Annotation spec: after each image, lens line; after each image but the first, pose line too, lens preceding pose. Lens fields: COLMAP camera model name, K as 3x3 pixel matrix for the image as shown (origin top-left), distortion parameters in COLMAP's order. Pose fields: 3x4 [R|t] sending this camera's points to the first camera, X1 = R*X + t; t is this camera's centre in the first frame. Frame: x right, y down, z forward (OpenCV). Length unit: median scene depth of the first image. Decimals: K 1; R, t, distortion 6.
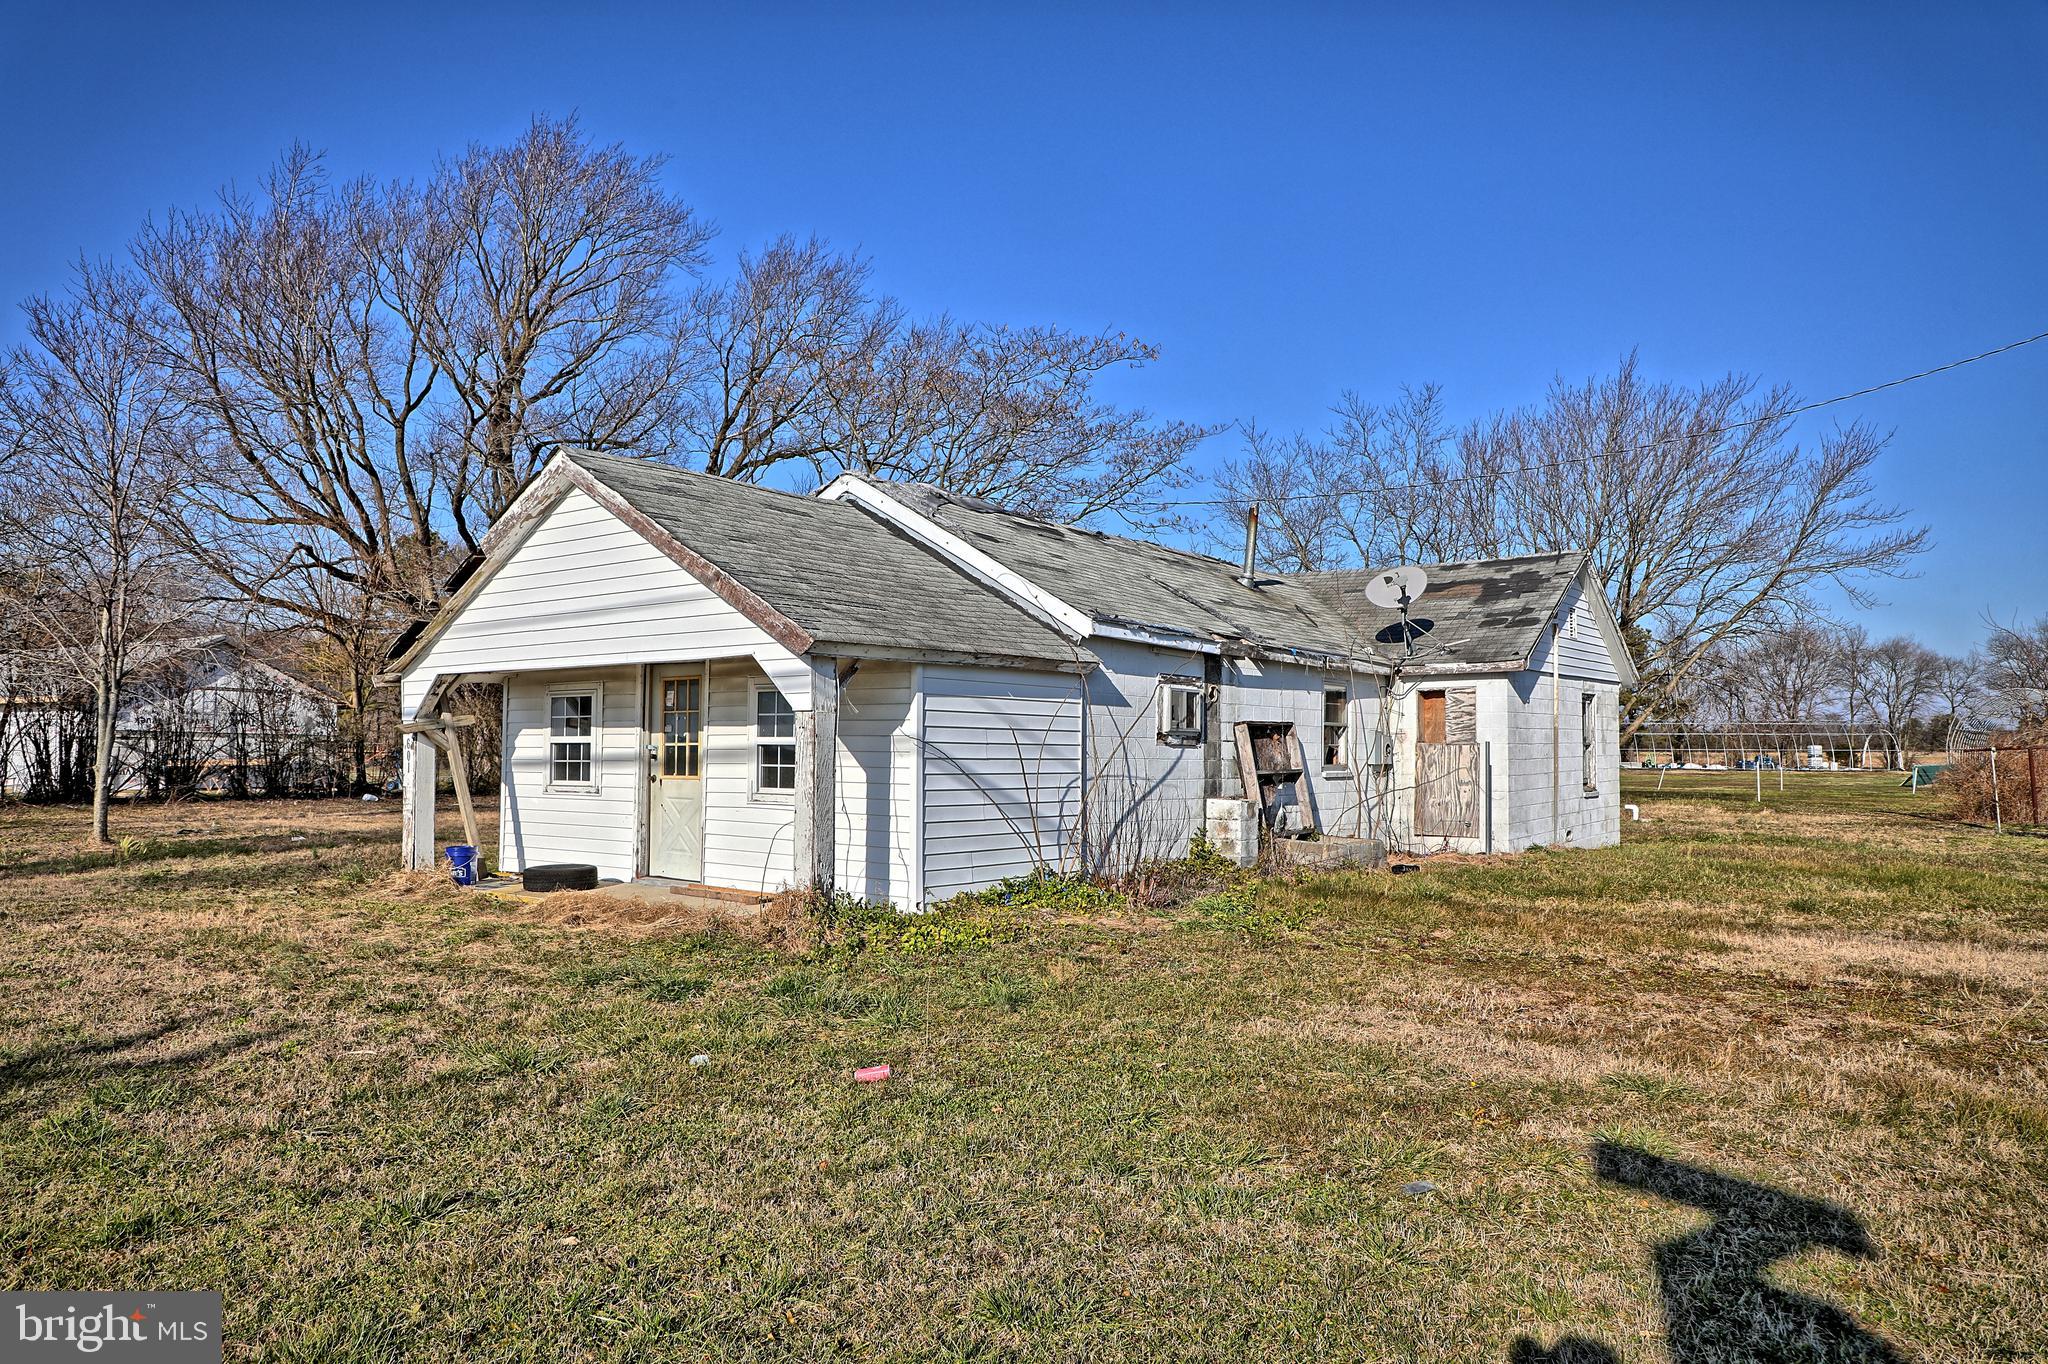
lens RADIAL K [[1377.8, 0, 1023.4], [0, 1377.8, 676.2], [0, 0, 1]] dist [-0.069500, 0.001904]
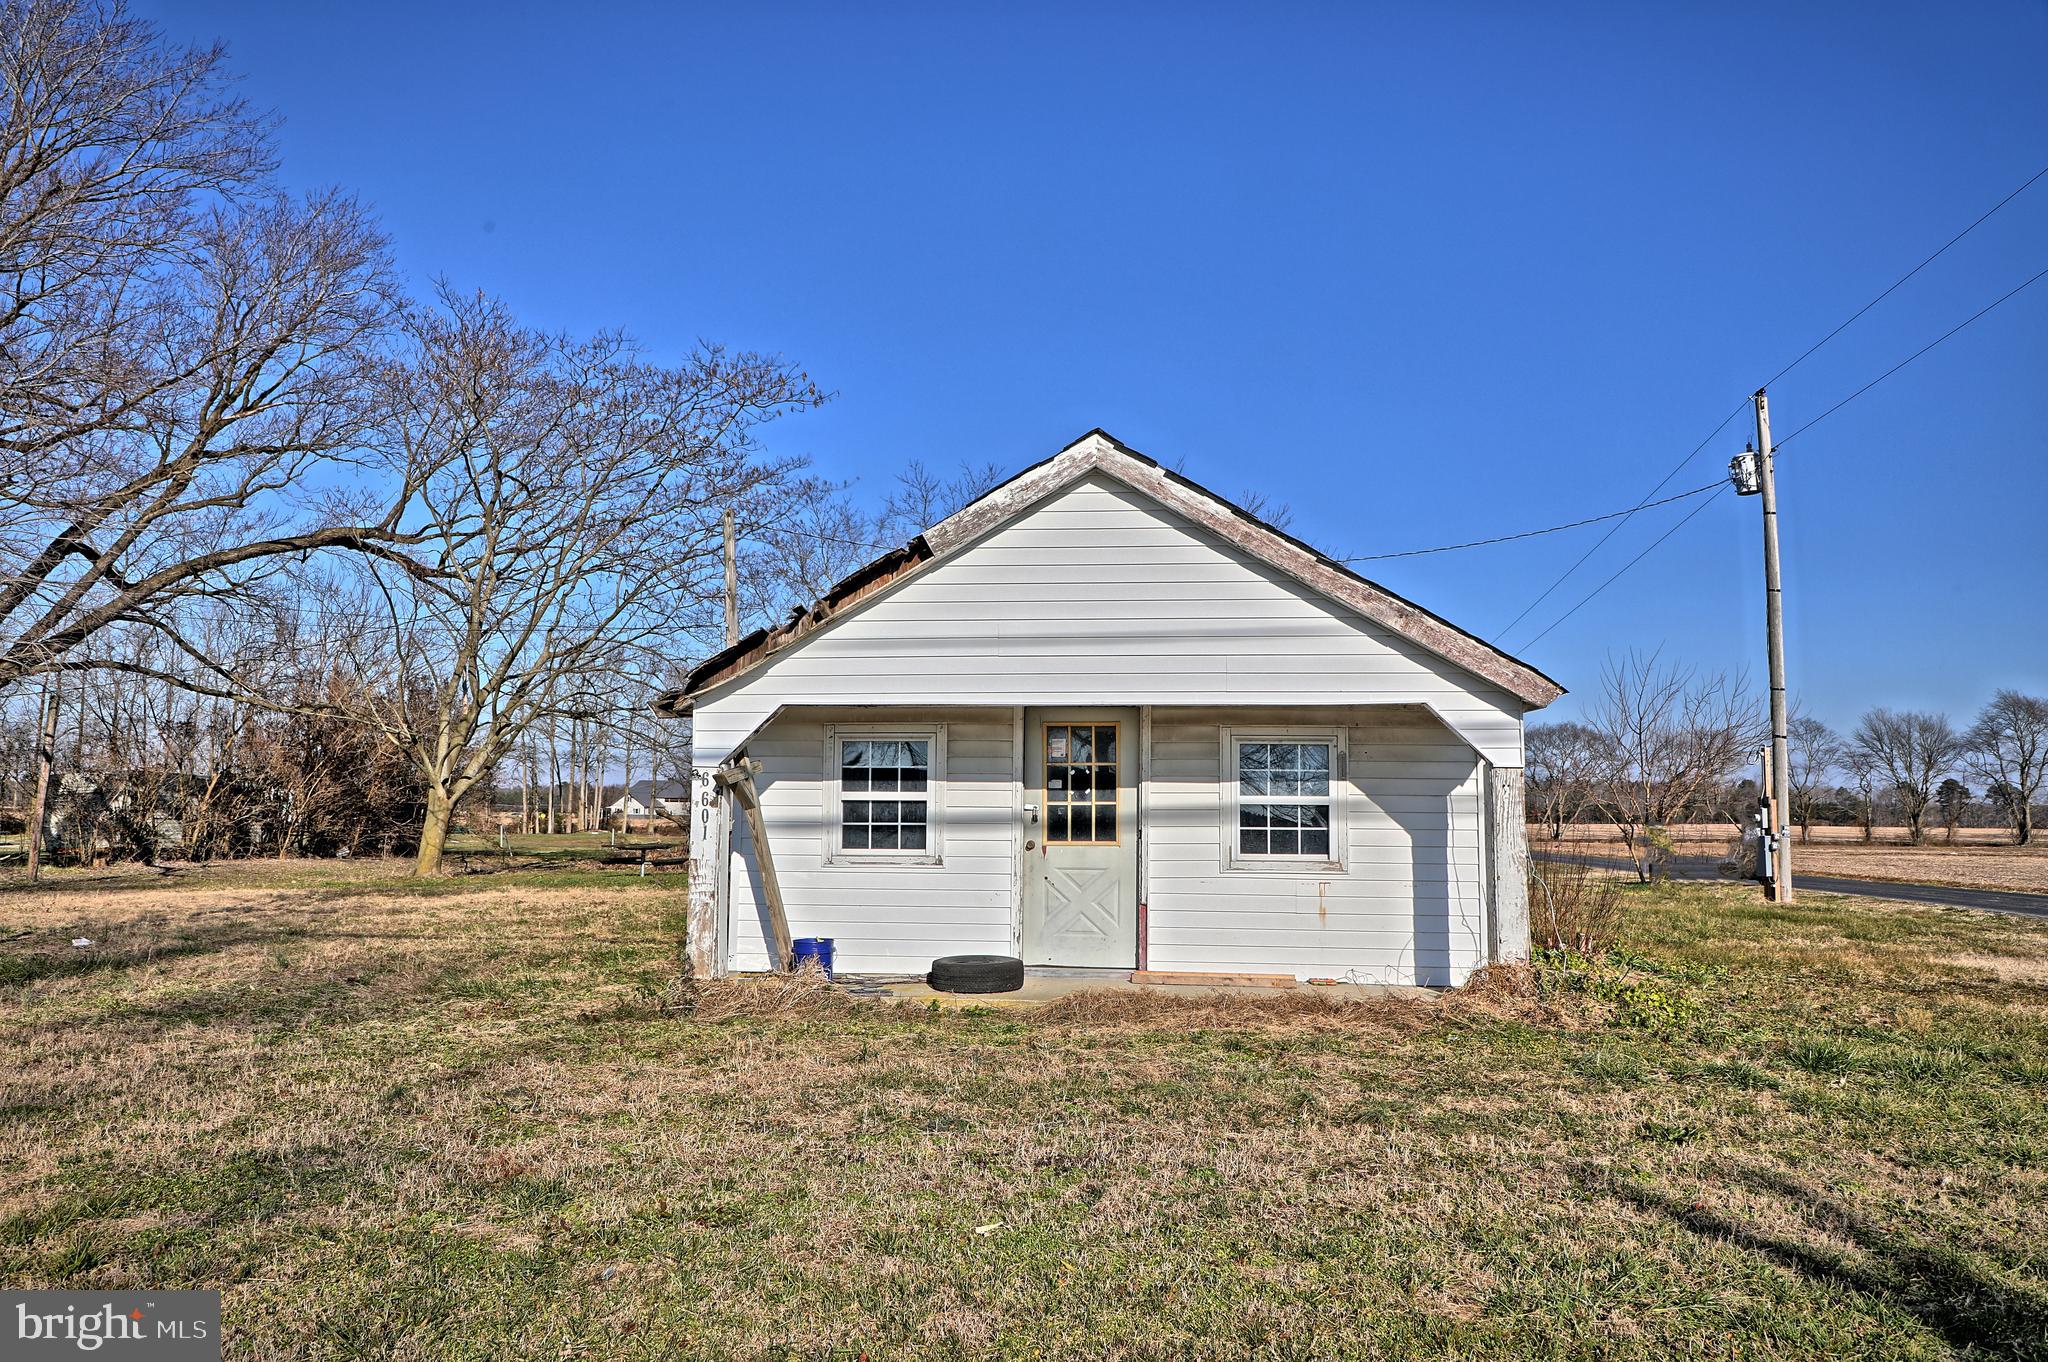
lens RADIAL K [[1377.8, 0, 1032.1], [0, 1377.8, 695.1], [0, 0, 1]] dist [-0.069500, 0.001904]
pose [[0.852525, 0.050492, 0.520243, -0.713393], [-0.033238, 0.998546, -0.042447, 0.020531], [-0.521629, 0.018895, 0.852963, 0.301365]]
